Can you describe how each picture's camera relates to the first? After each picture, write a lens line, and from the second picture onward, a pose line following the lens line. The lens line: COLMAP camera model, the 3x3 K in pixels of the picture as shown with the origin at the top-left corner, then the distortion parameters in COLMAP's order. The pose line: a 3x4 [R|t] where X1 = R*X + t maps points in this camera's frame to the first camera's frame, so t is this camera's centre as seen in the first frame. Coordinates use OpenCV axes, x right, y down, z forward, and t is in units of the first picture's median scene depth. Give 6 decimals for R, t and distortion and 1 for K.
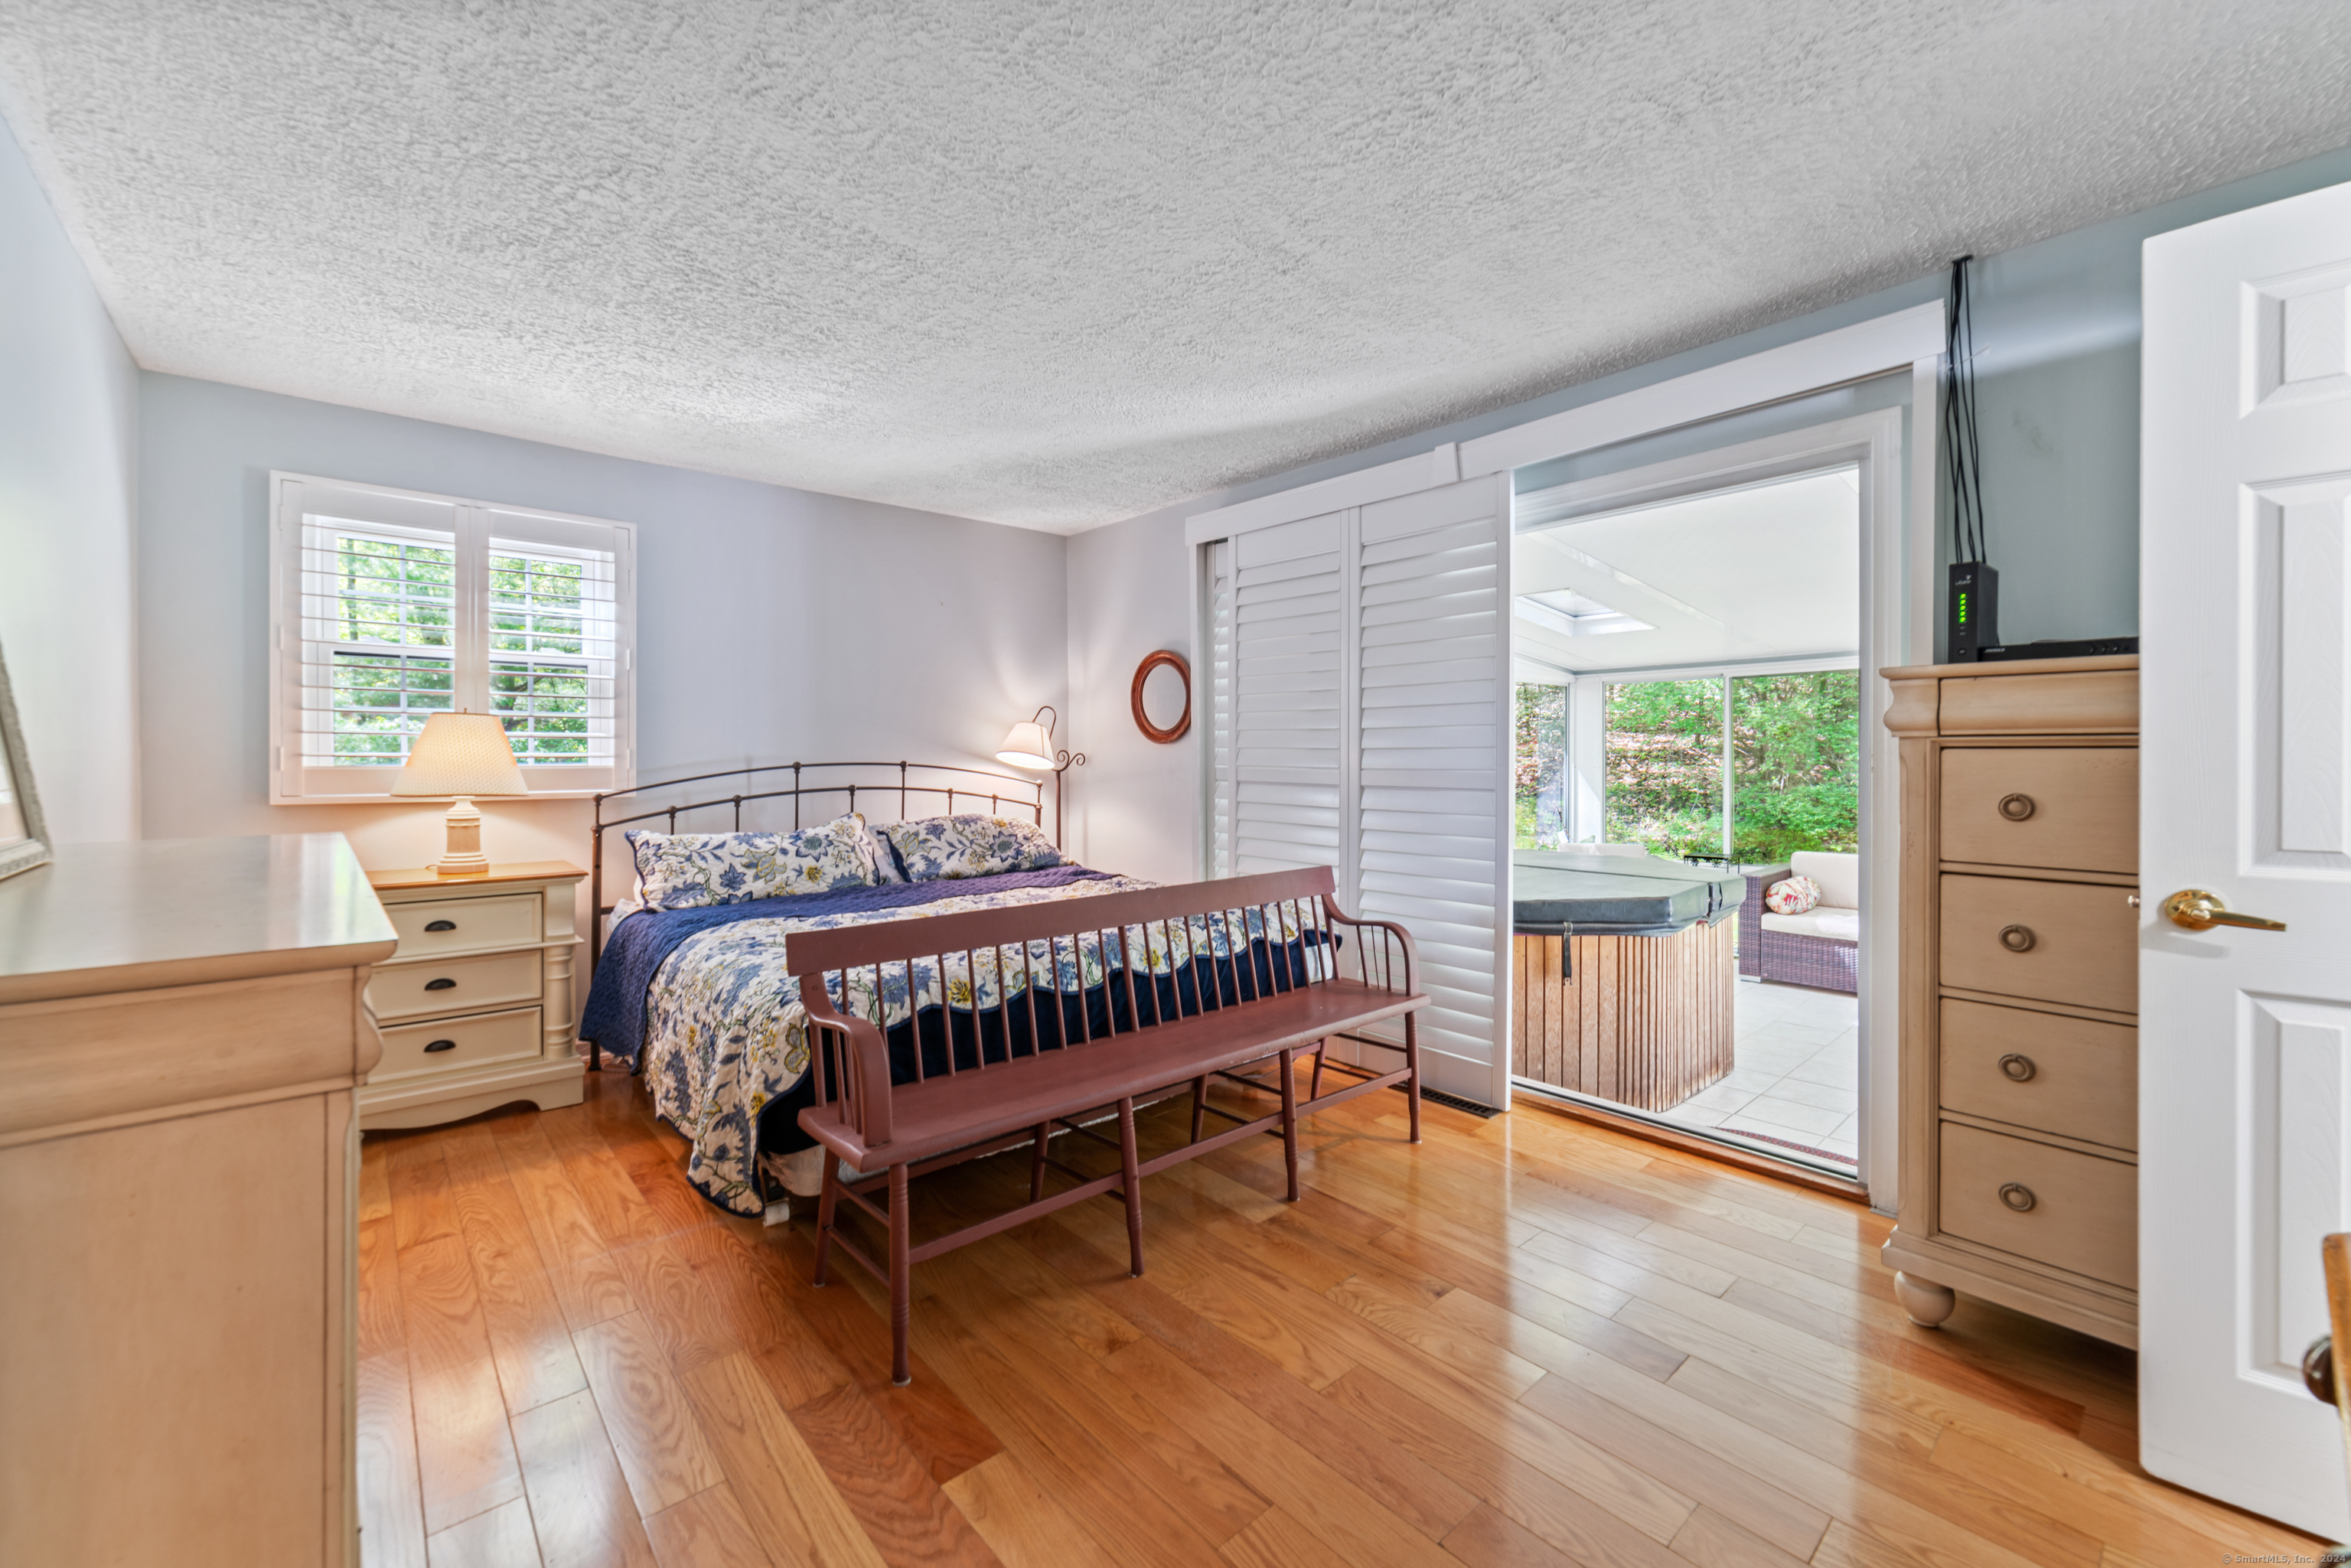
lens RADIAL K [[945.2, 0, 1212.9], [0, 945.2, 754.5], [0, 0, 1]] dist [-0.008527, 0.000211]
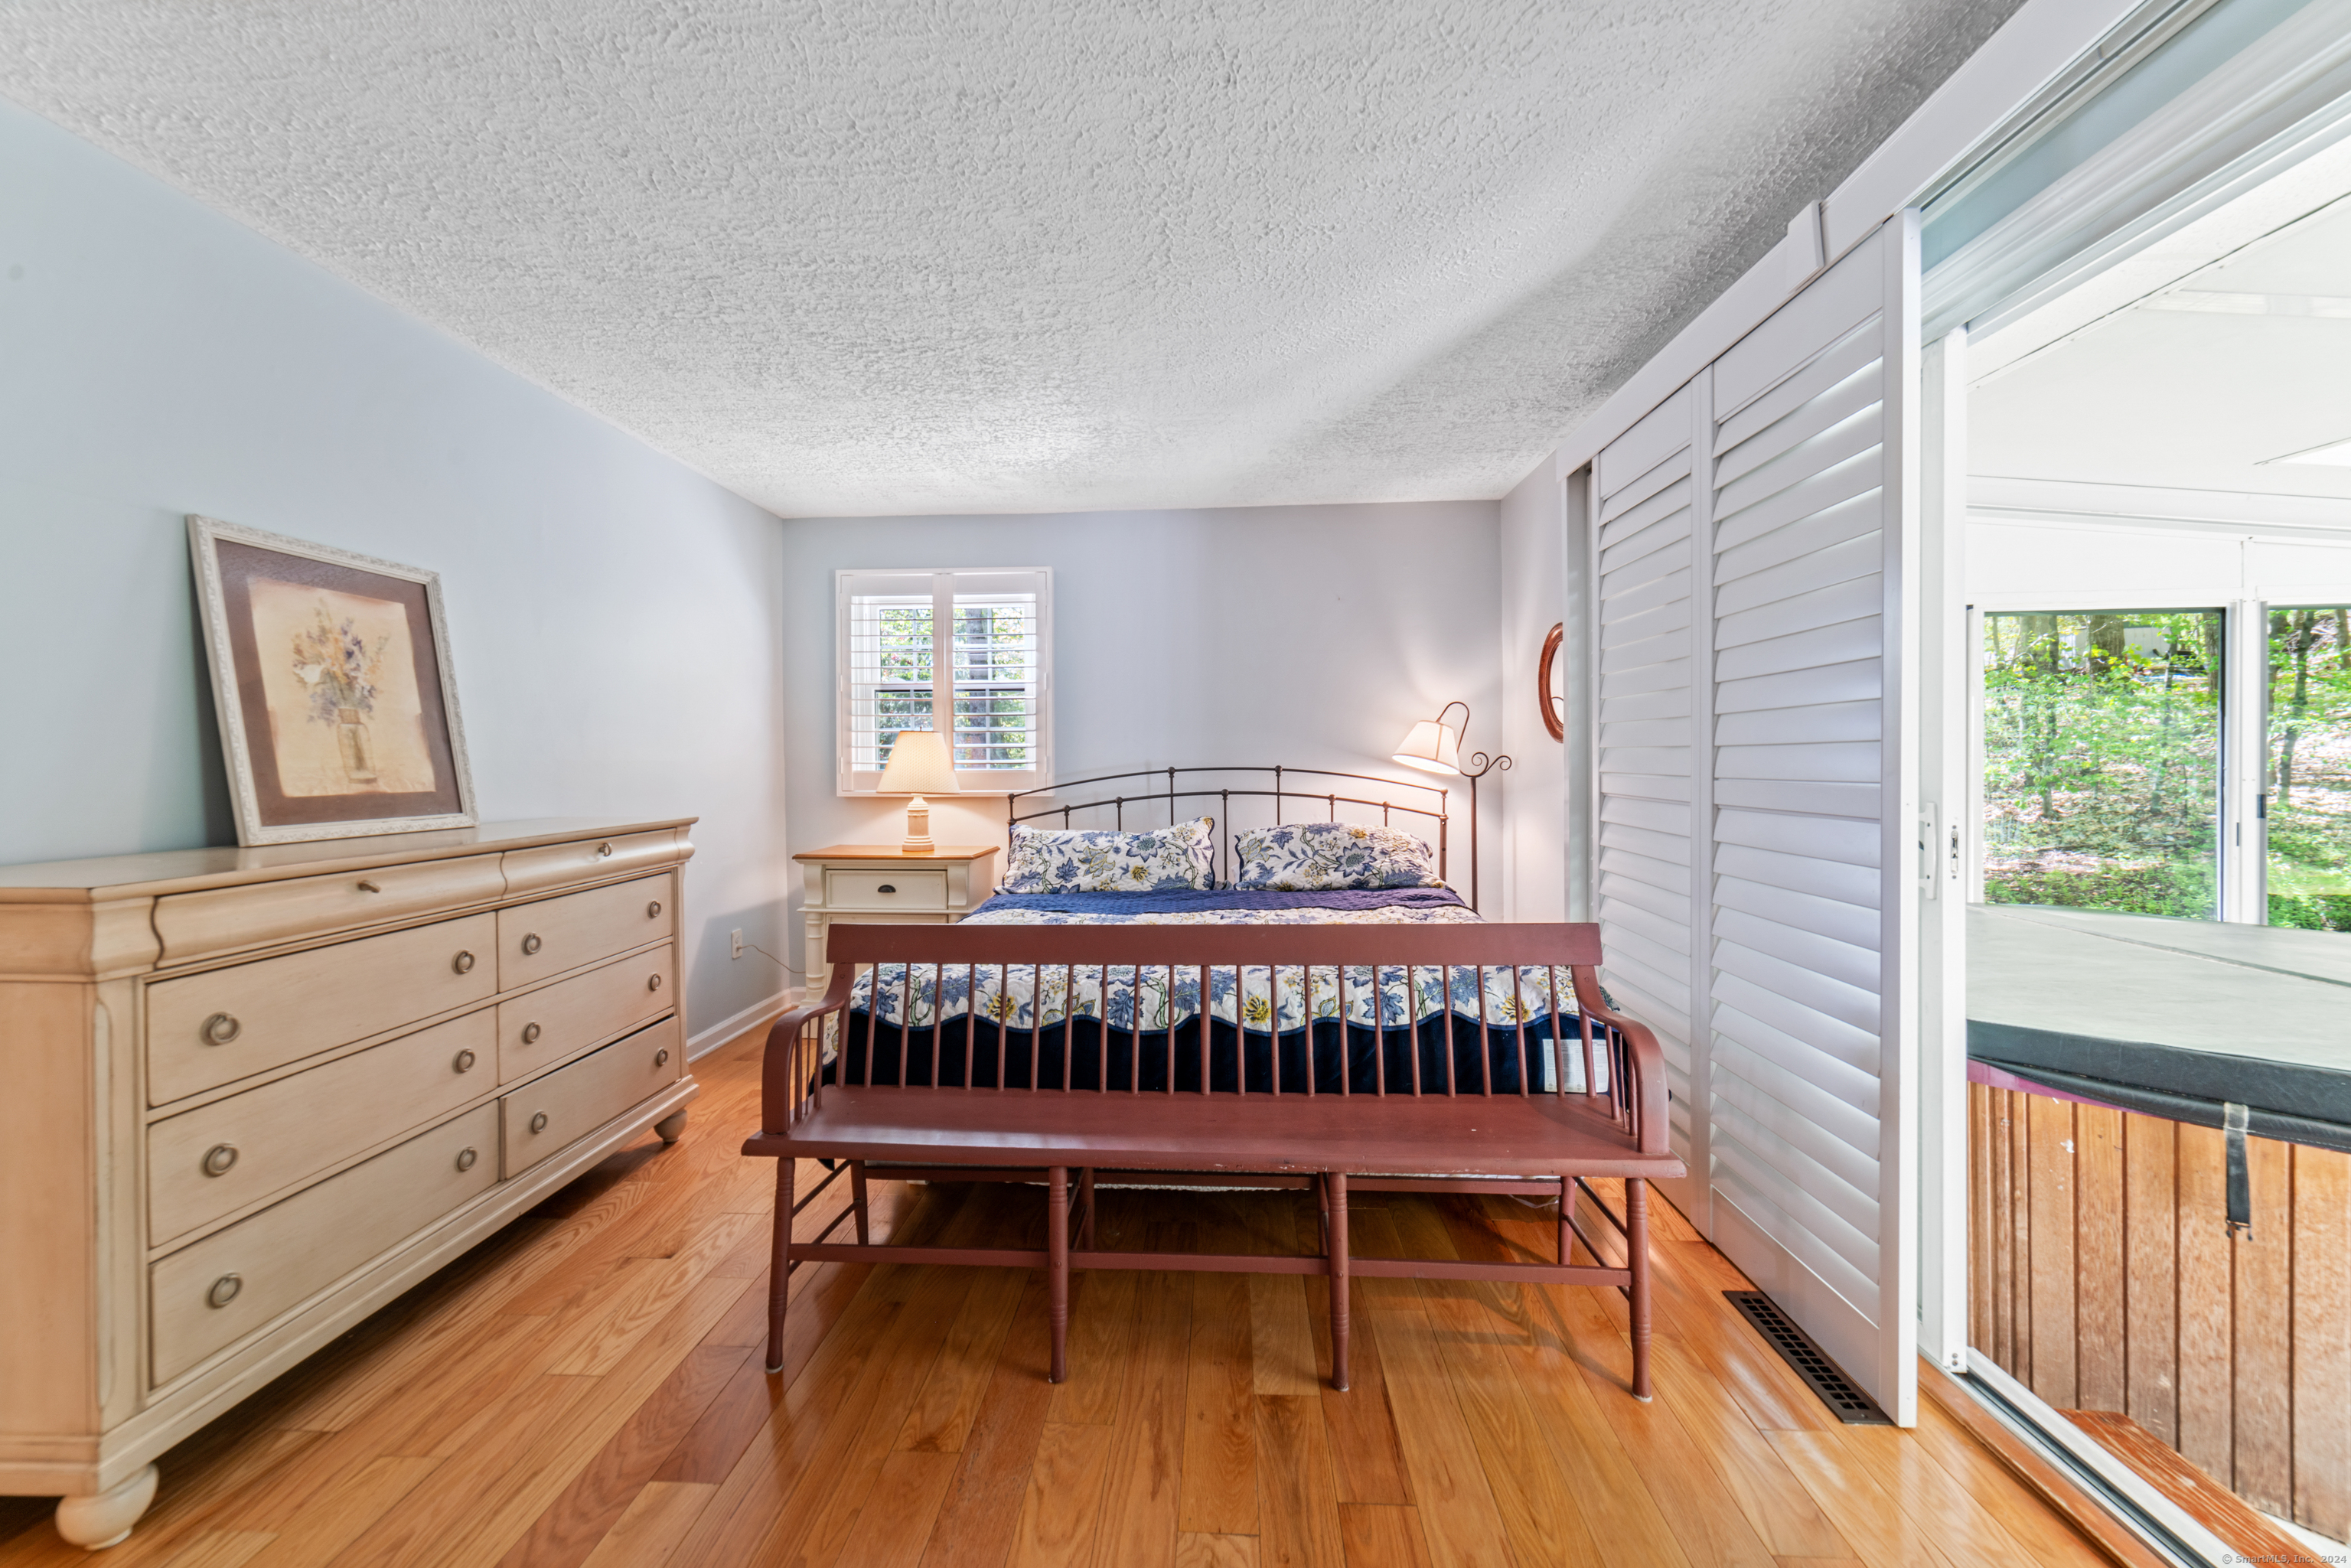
lens RADIAL K [[926.0, 0, 1168.6], [0, 926.0, 774.0], [0, 0, 1]] dist [0.001266, 0.000346]
pose [[0.696812, 0.006031, -0.717229, 0.351777], [0.008547, 0.999824, 0.016710, -0.001884], [0.717203, -0.017774, 0.696637, 0.306672]]
